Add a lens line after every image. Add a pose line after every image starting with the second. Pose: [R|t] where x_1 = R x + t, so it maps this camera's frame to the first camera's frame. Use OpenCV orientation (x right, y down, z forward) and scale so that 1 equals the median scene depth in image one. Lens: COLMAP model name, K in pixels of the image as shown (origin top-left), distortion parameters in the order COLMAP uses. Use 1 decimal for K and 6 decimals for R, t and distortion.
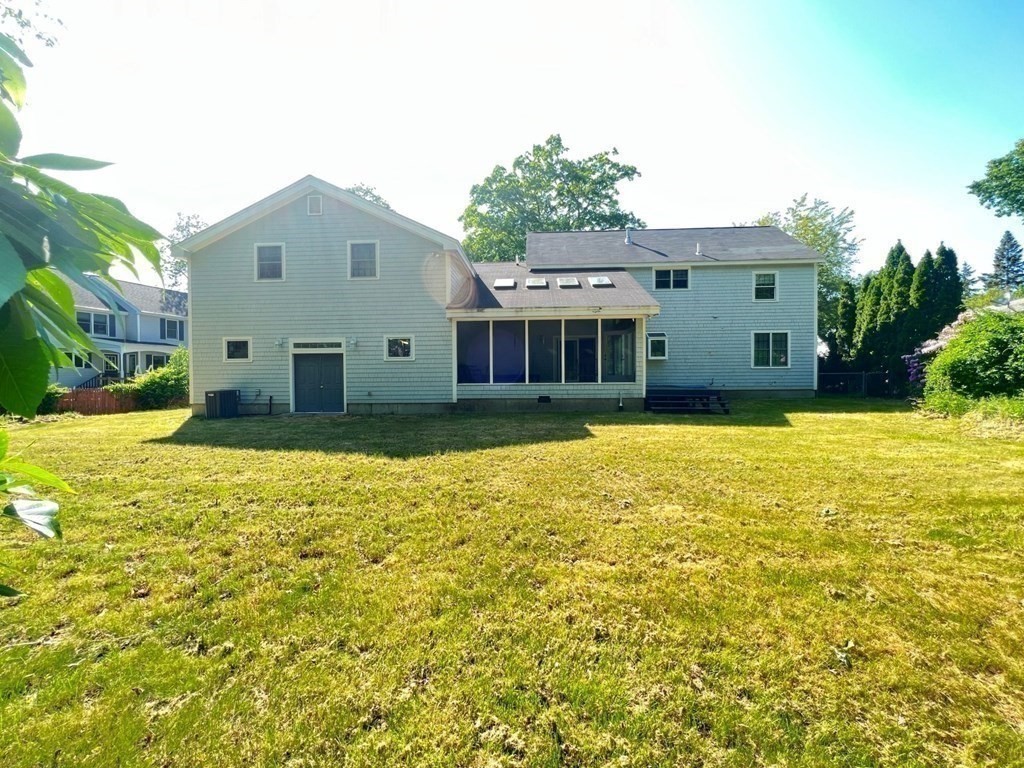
lens RADIAL K [[415.1, 0, 513.4], [0, 415.1, 382.2], [0, 0, 1]] dist [-0.001770, -0.000192]
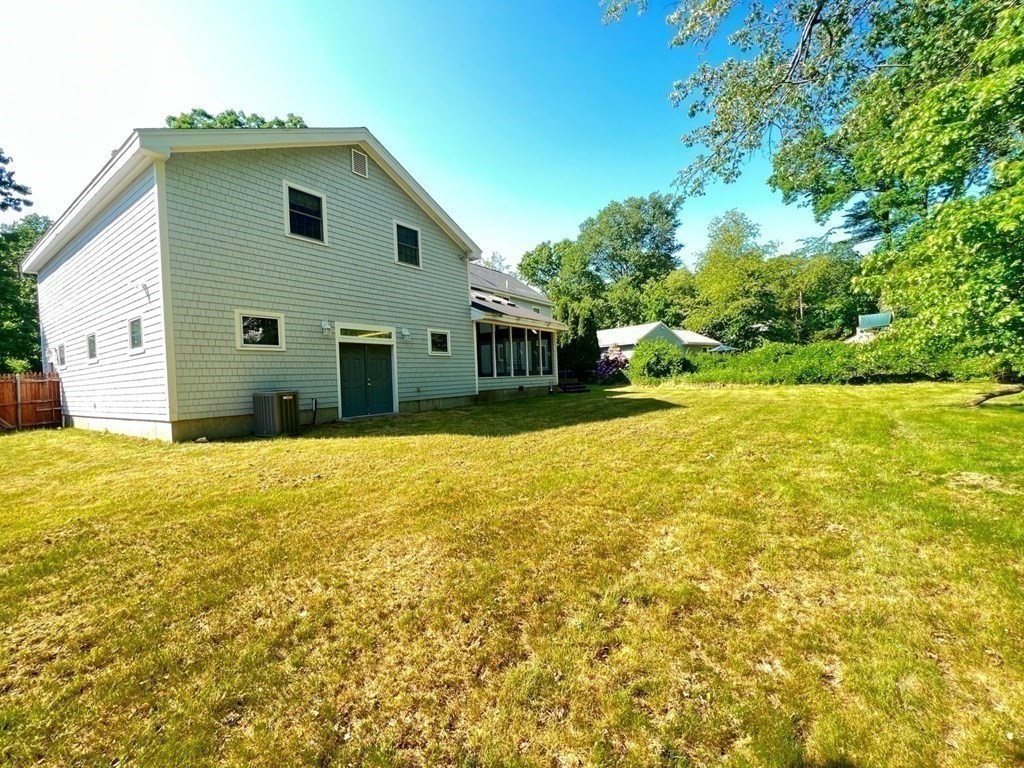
lens RADIAL K [[415.1, 0, 516.0], [0, 415.1, 386.2], [0, 0, 1]] dist [-0.001770, -0.000192]
pose [[0.525893, -0.030152, 0.850016, -1.029037], [0.036822, 0.999242, 0.012664, 0.015860], [-0.849753, 0.024640, 0.526605, 0.317259]]
